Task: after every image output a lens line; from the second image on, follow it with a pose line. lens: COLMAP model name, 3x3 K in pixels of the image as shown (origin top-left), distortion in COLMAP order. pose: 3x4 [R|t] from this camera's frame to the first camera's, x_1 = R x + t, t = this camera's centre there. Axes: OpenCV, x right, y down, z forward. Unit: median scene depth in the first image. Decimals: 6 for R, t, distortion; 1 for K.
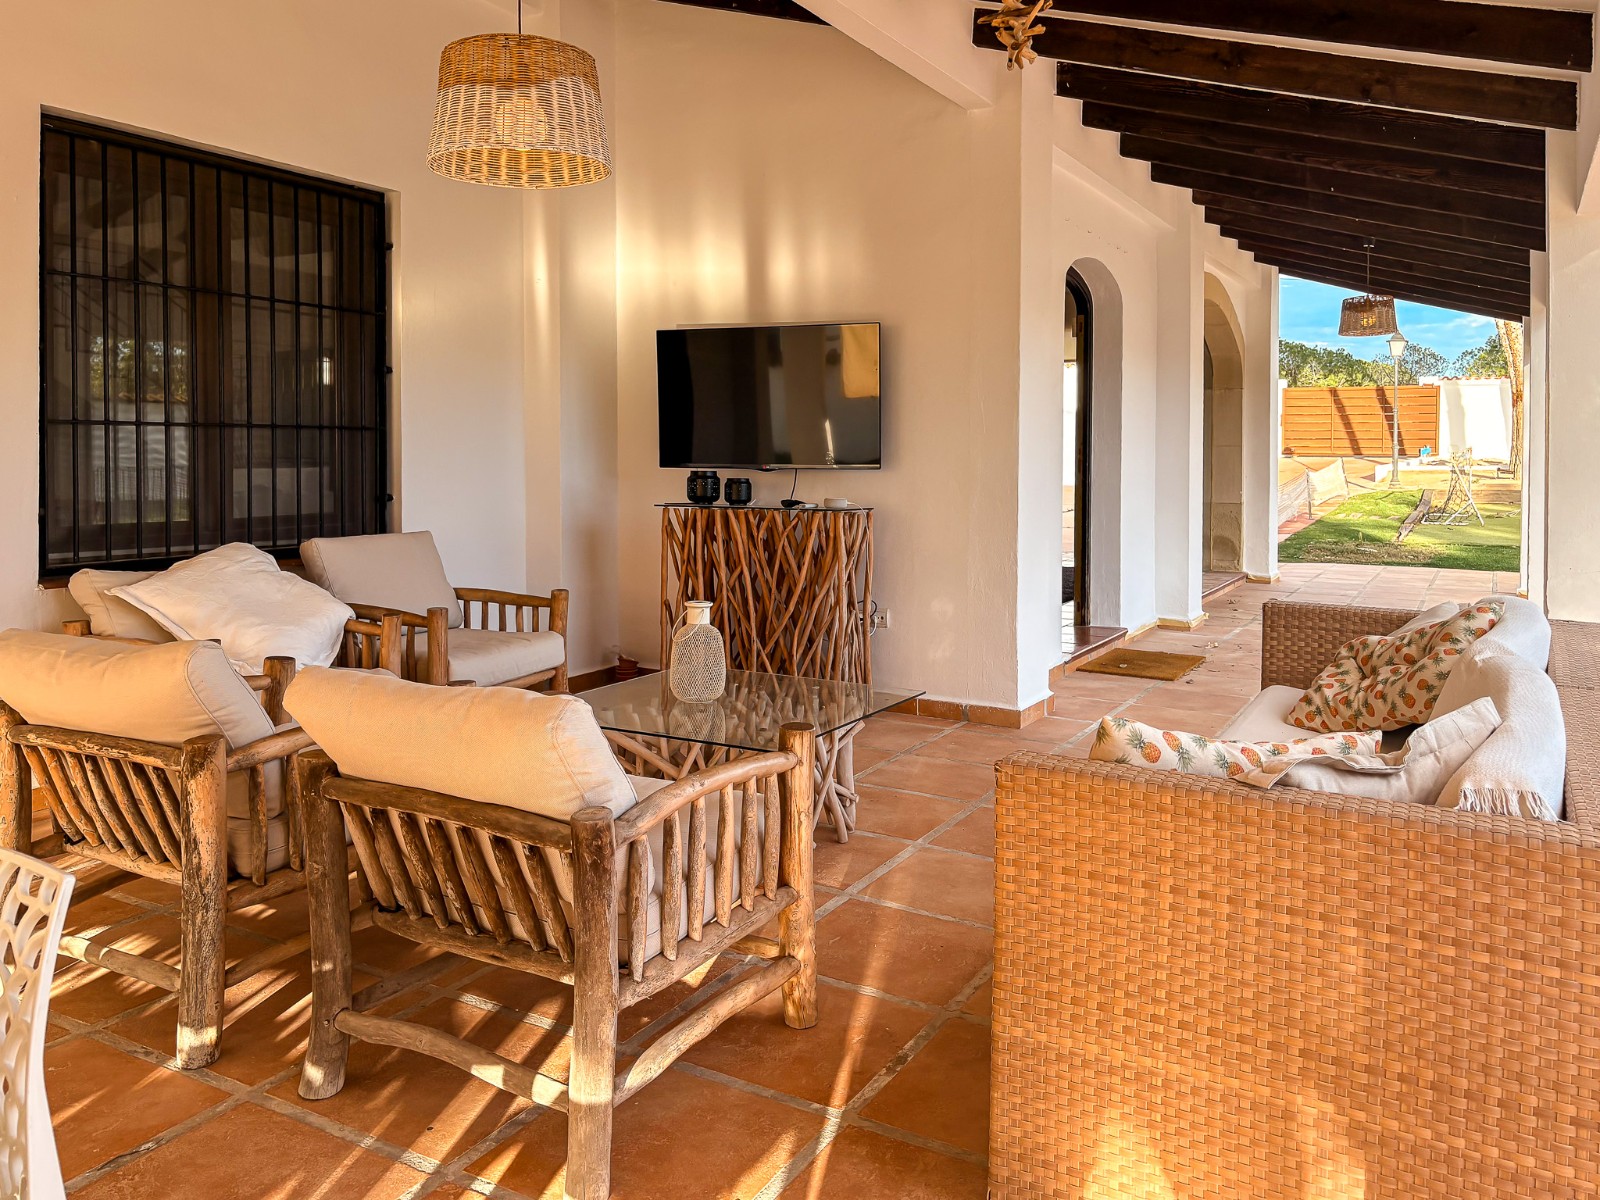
lens RADIAL K [[1314.9, 0, 801.0], [0, 1314.9, 537.7], [0, 0, 1]] dist [0.029262, -0.009675]
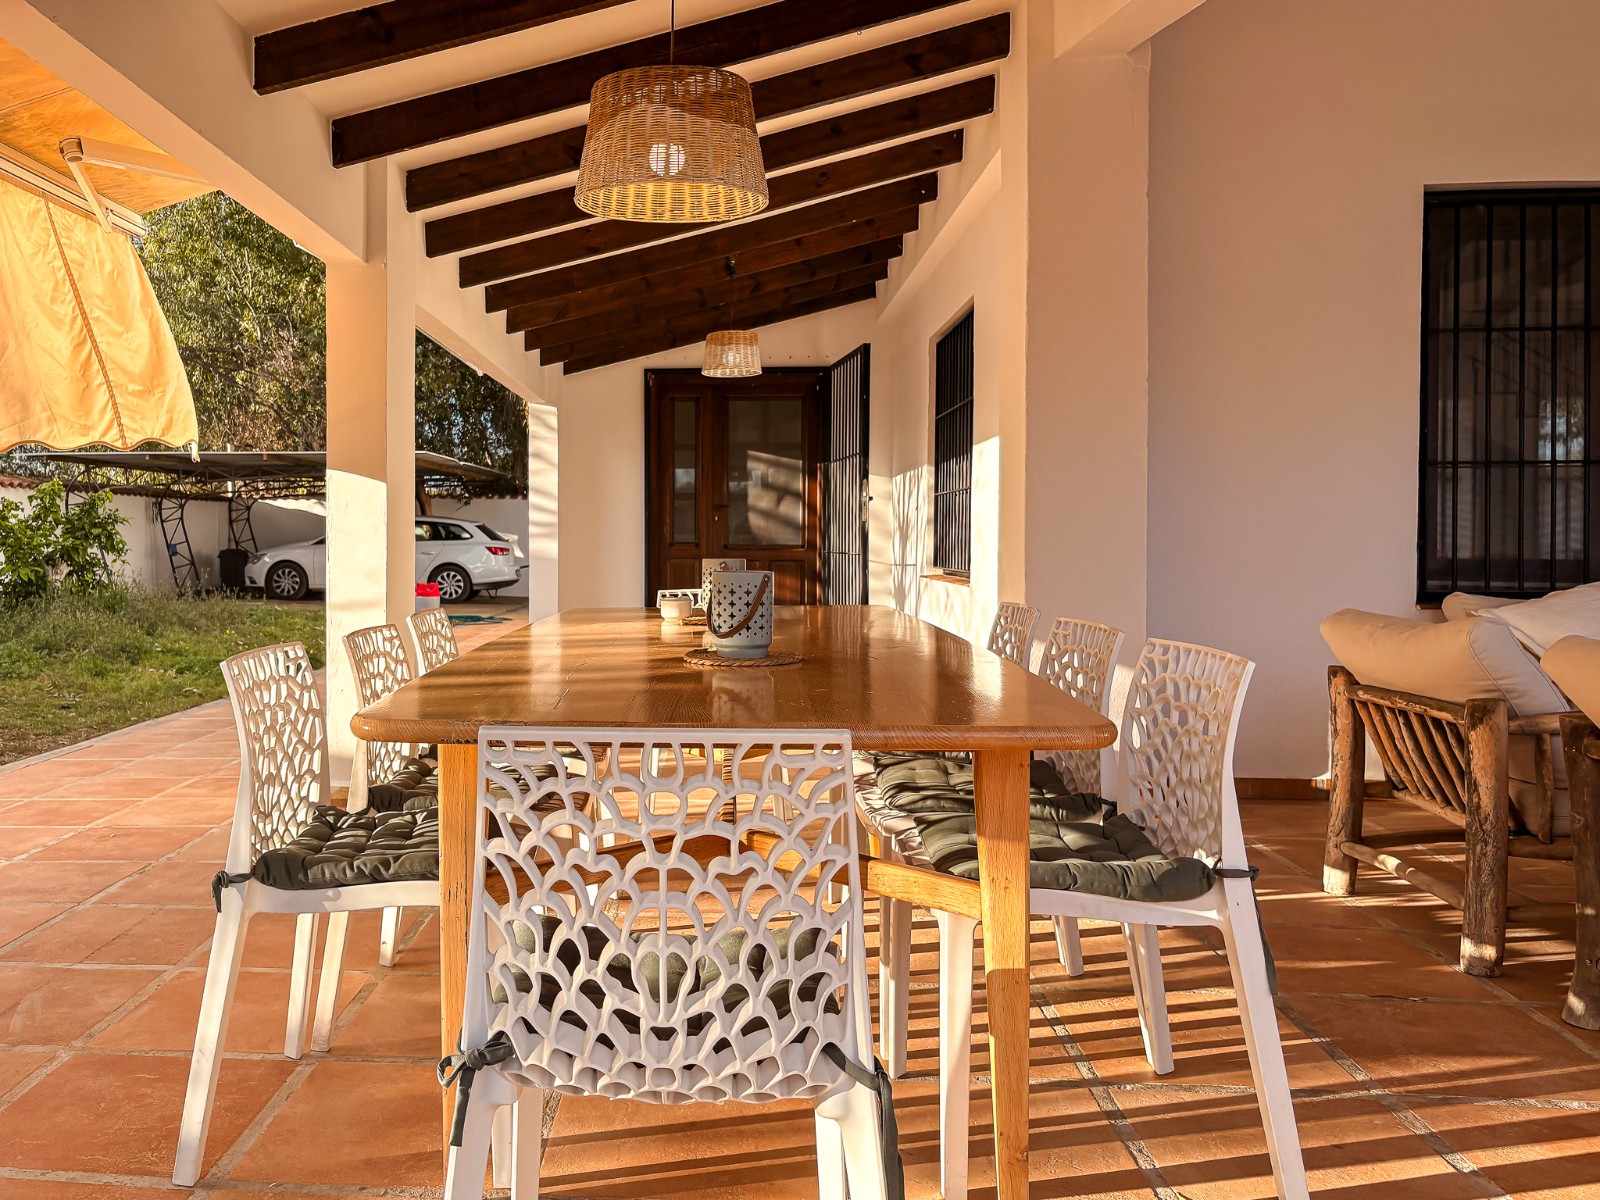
lens RADIAL K [[1314.9, 0, 801.0], [0, 1314.9, 537.7], [0, 0, 1]] dist [0.029262, -0.009675]
pose [[0.548168, -0.022436, -0.836067, 0.188170], [-0.014753, 0.999225, -0.036487, 0.058981], [0.836238, 0.032336, 0.547413, -0.139760]]
